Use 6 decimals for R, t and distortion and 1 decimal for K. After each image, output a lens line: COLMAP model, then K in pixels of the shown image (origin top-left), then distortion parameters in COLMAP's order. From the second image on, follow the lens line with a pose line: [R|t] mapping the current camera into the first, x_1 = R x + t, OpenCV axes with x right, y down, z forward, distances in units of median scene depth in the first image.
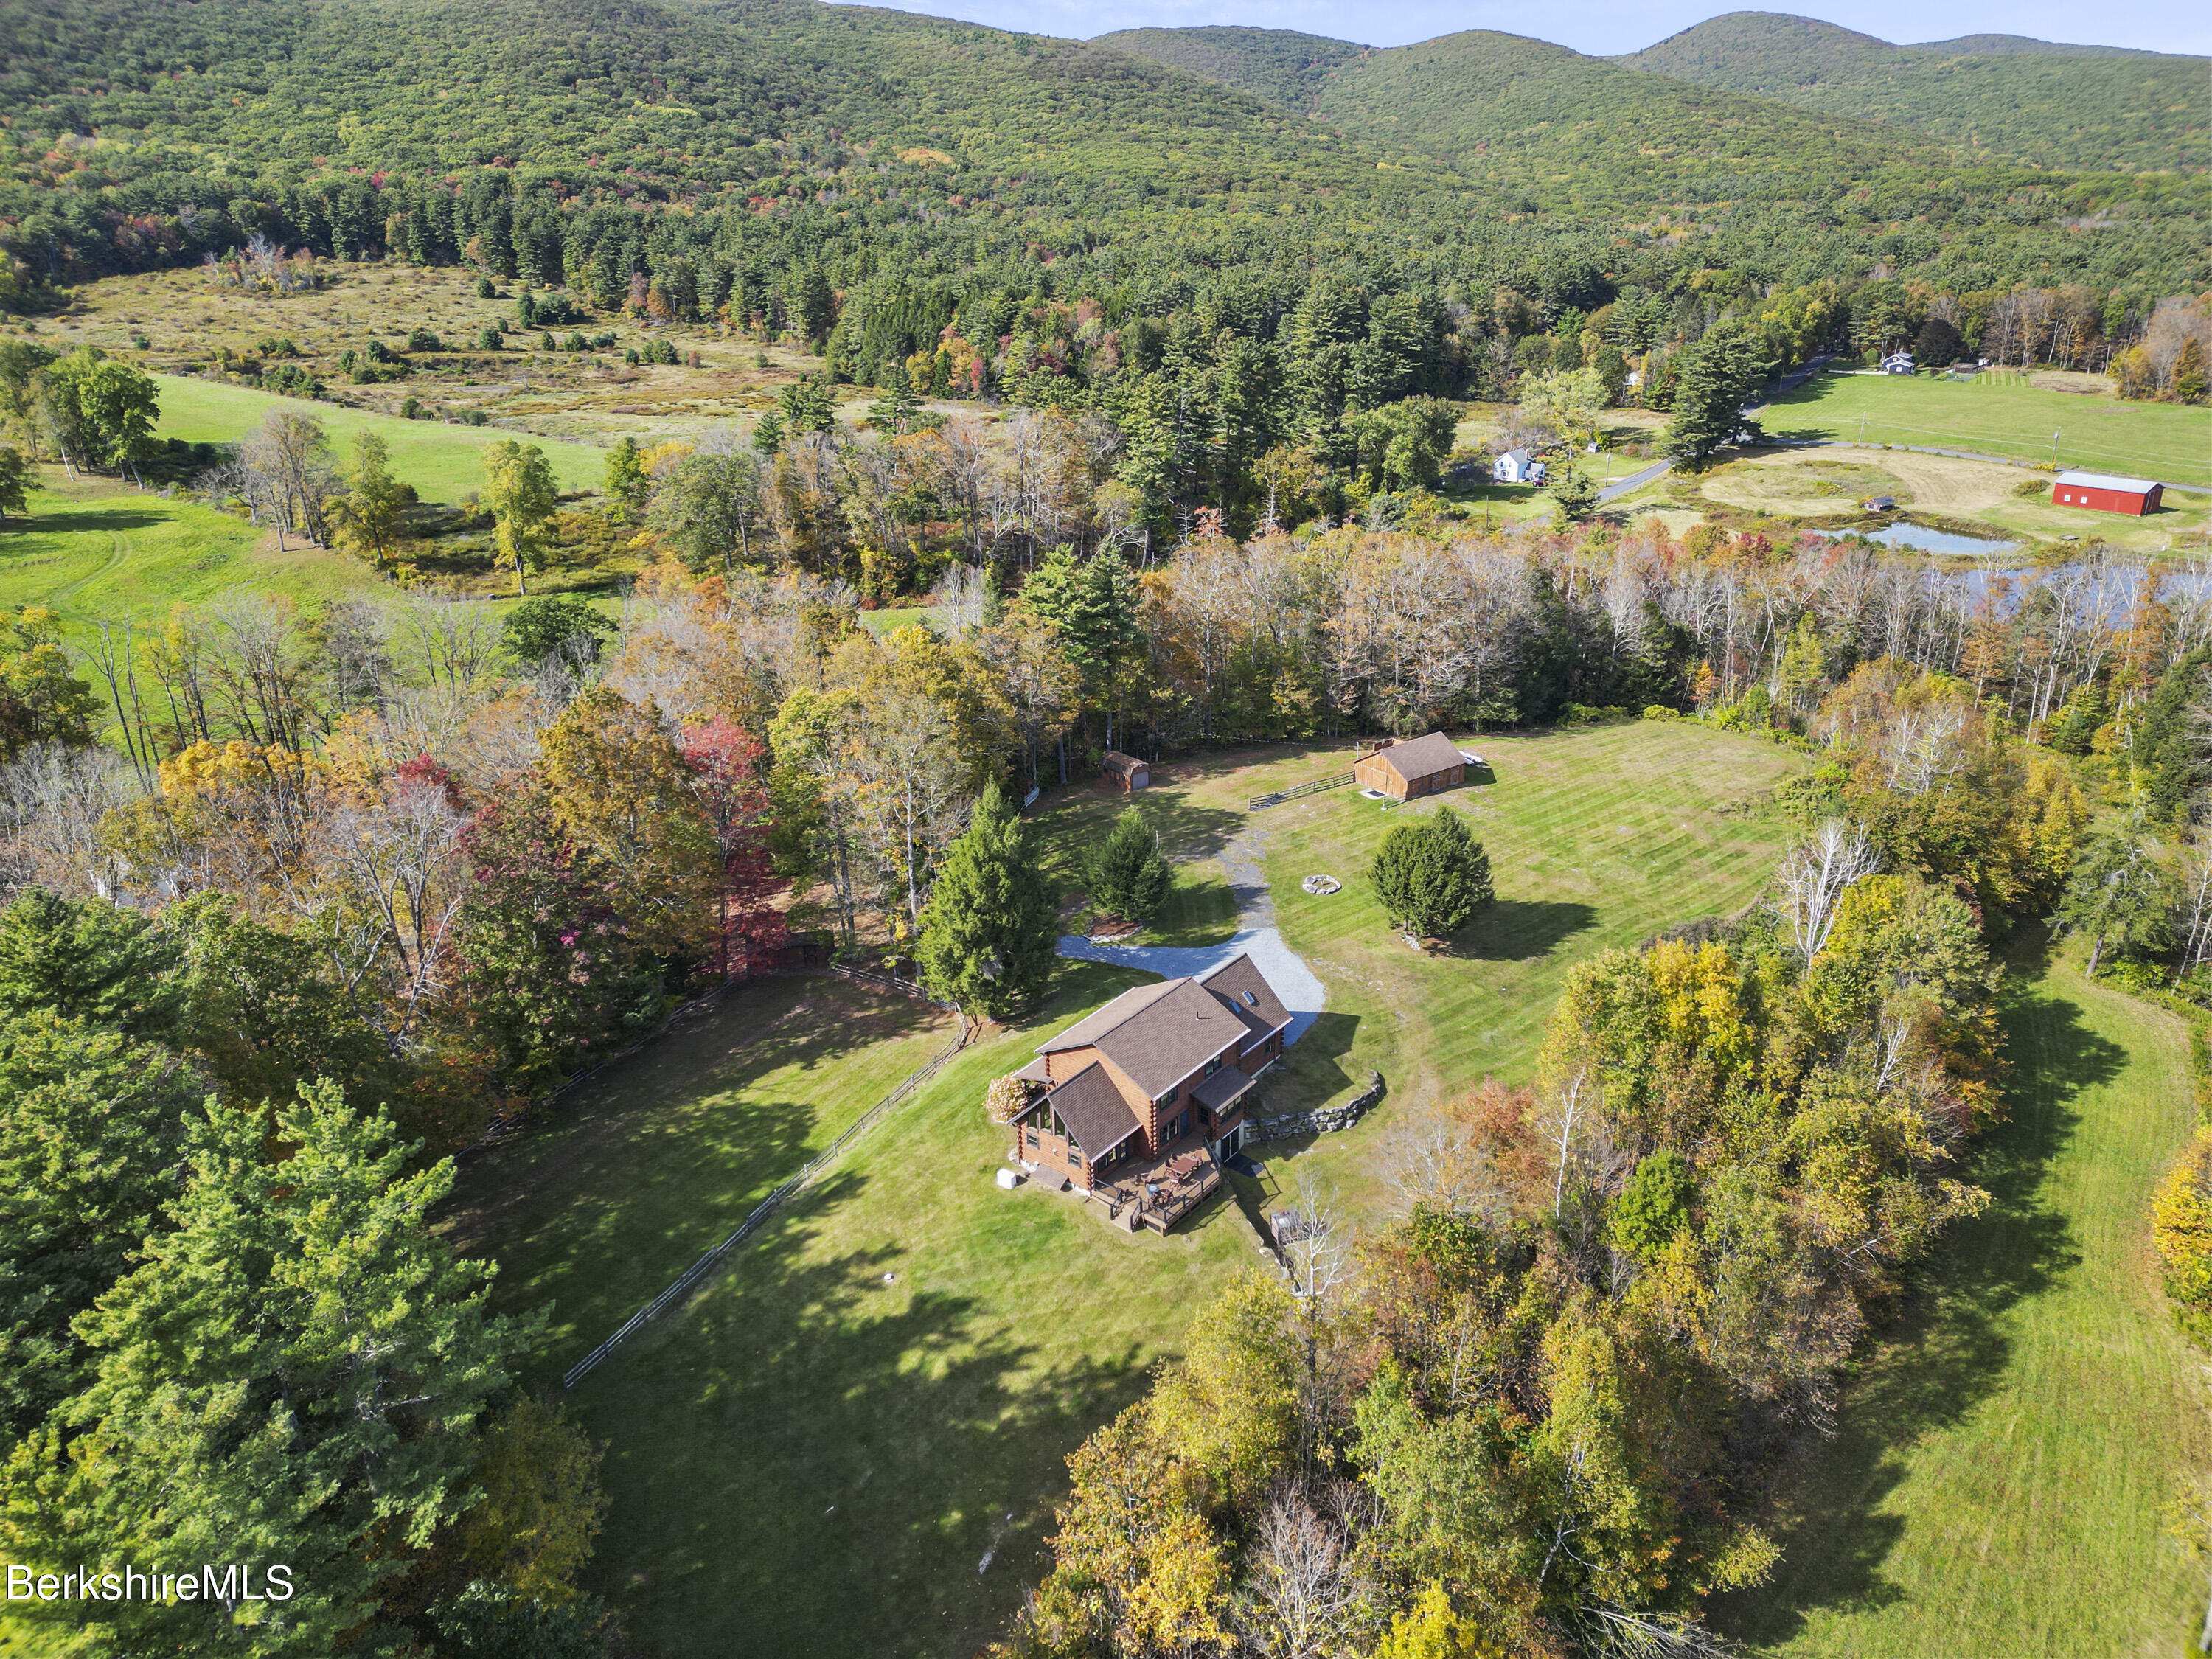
lens RADIAL K [[1566.2, 0, 1119.1], [0, 1566.2, 817.8], [0, 0, 1]] dist [0.099696, -0.103275]
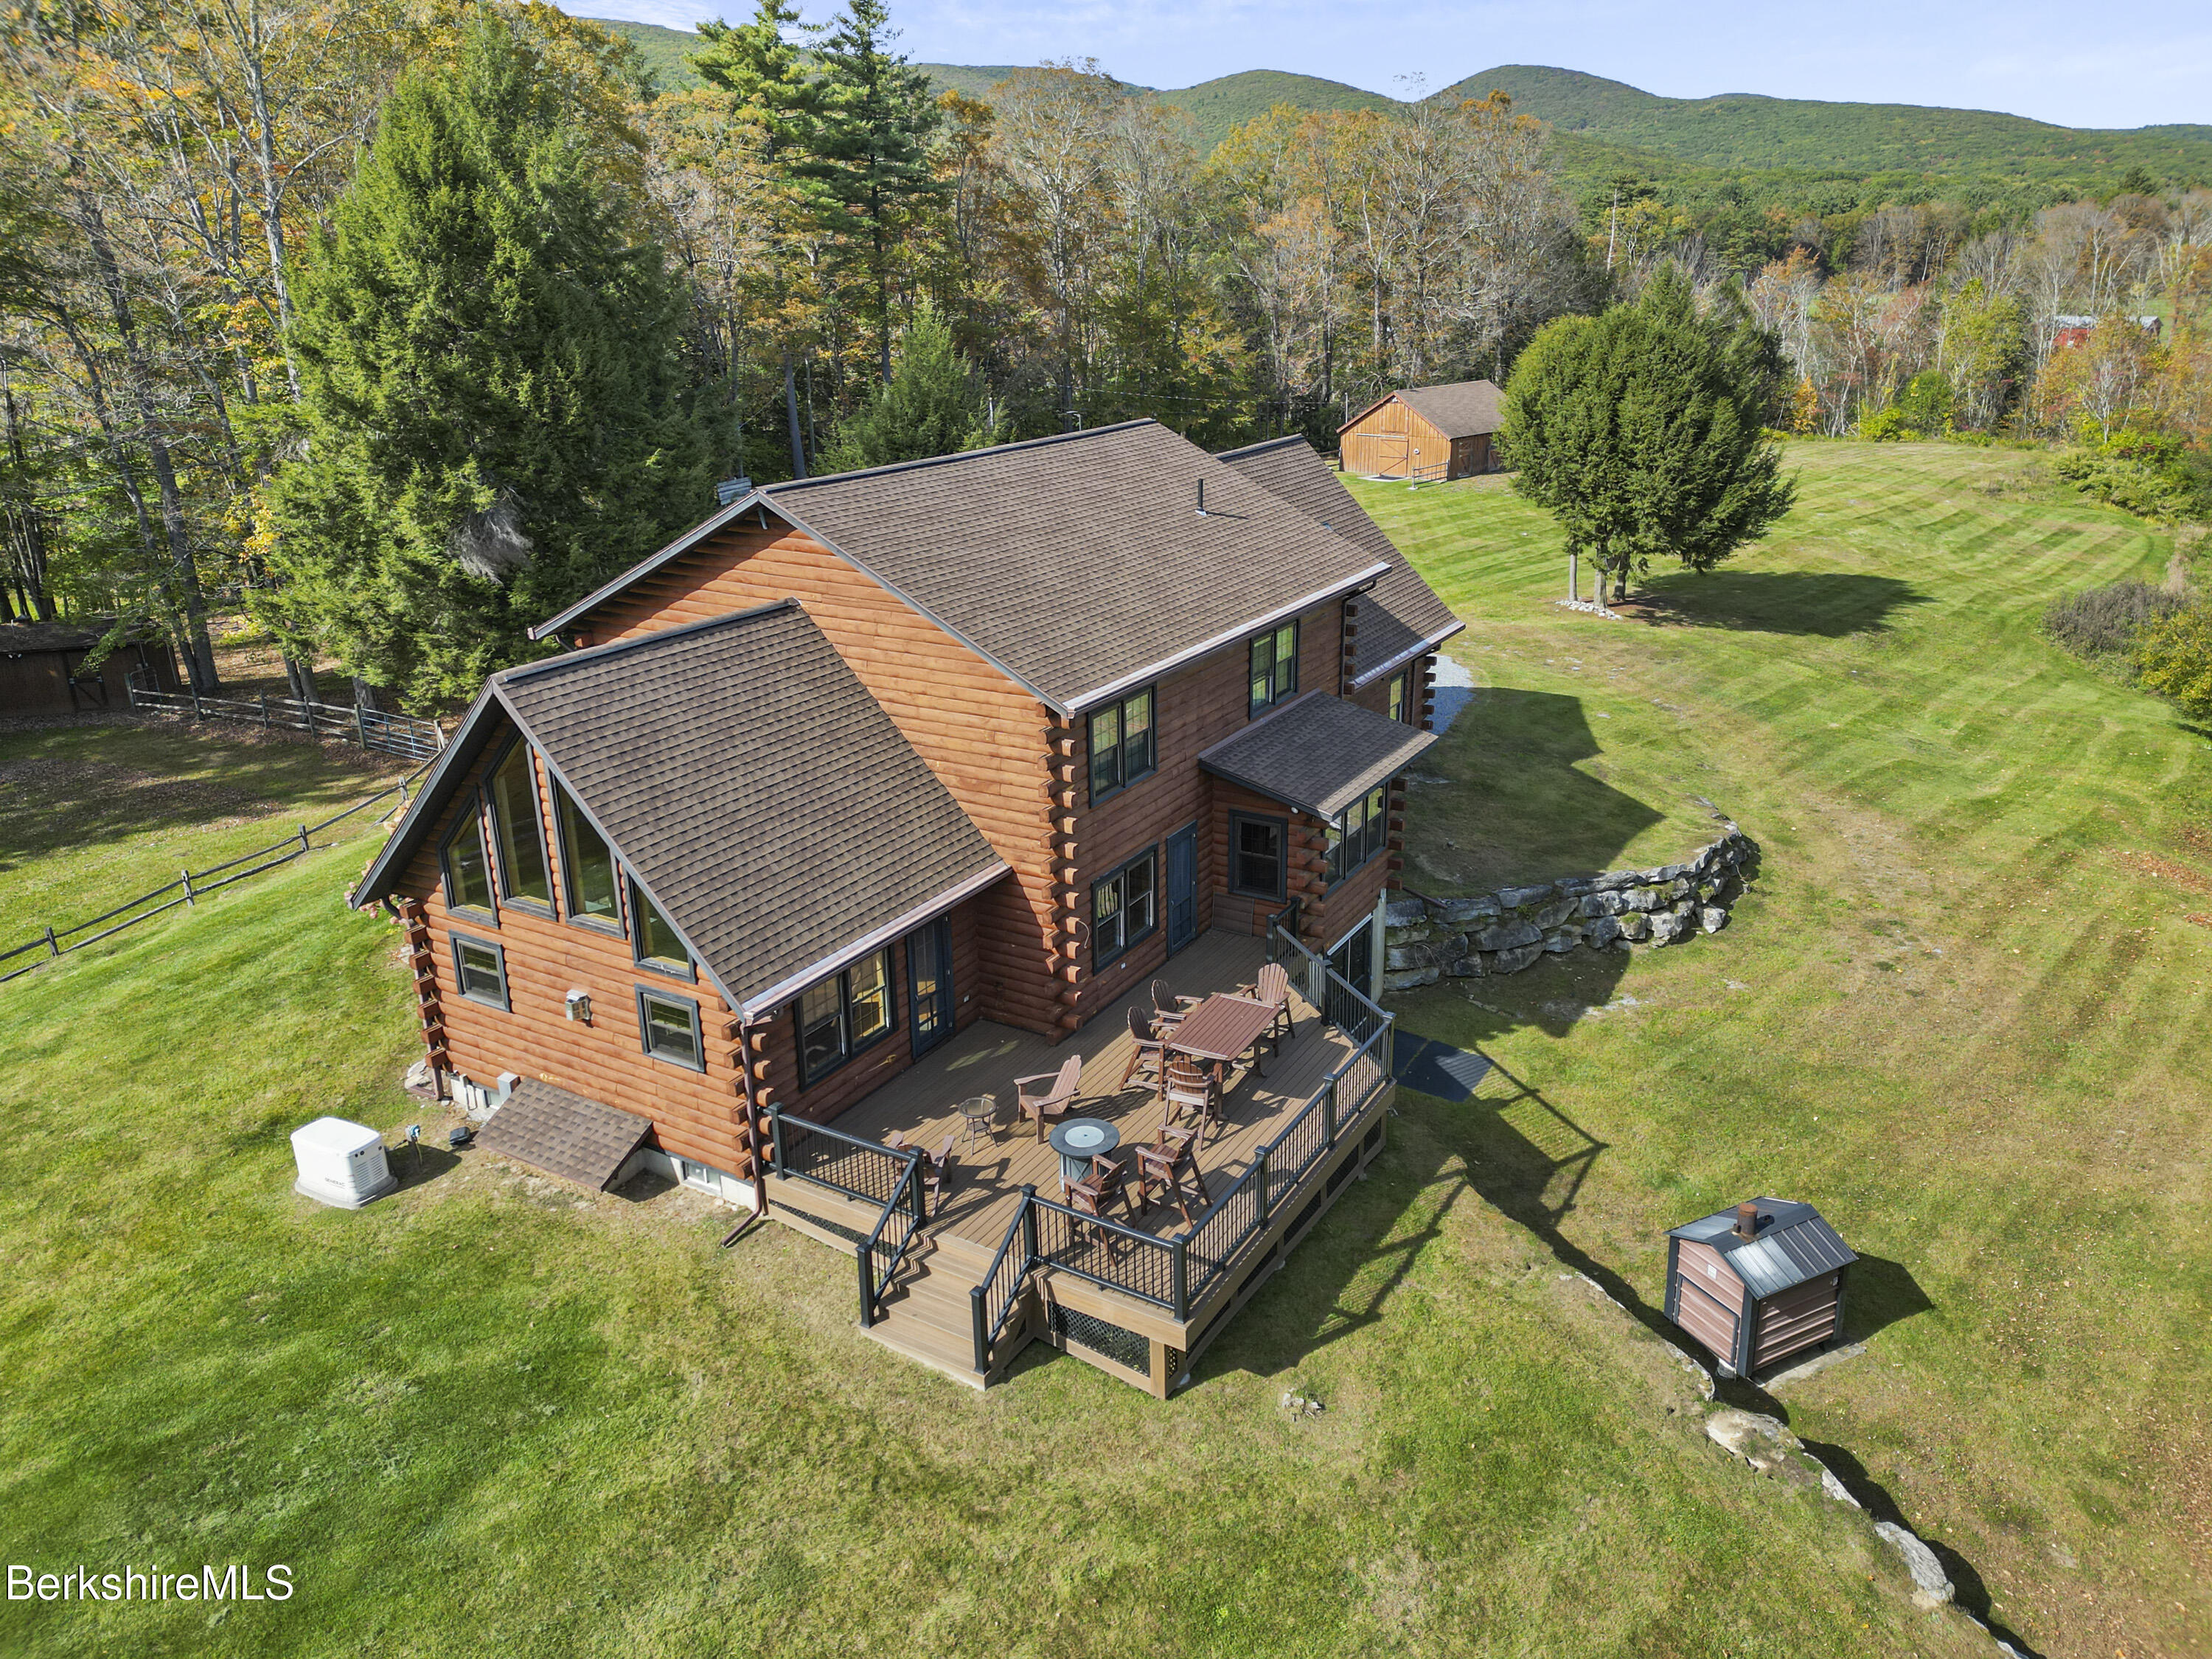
lens RADIAL K [[1566.2, 0, 1119.1], [0, 1566.2, 817.8], [0, 0, 1]] dist [0.099696, -0.103275]
pose [[0.992054, -0.044451, 0.117695, 0.004607], [0.050117, 0.997701, -0.045622, 0.199834], [-0.115396, 0.051158, 0.992001, 0.785918]]
